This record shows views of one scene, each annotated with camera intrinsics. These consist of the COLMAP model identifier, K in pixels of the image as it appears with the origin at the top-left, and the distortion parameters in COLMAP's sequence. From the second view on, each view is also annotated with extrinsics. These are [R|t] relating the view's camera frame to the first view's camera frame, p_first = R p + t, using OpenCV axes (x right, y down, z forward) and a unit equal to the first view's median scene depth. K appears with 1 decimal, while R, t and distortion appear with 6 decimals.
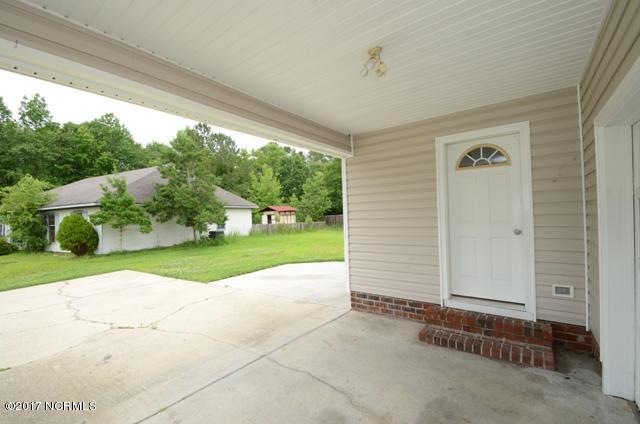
lens RADIAL K [[286.1, 0, 320.0], [0, 286.1, 212.0], [0, 0, 1]] dist [-0.003152, -0.000408]
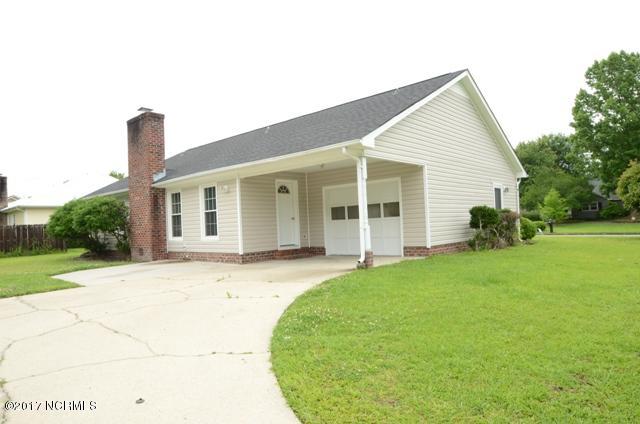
lens RADIAL K [[454.6, 0, 320.0], [0, 454.6, 212.0], [0, 0, 1]] dist [-0.075734, 0.000715]
pose [[0.164687, 0.036244, 0.985680, -3.356352], [0.039974, 0.998258, -0.043385, 0.193971], [-0.985535, 0.046547, 0.162952, 0.021927]]
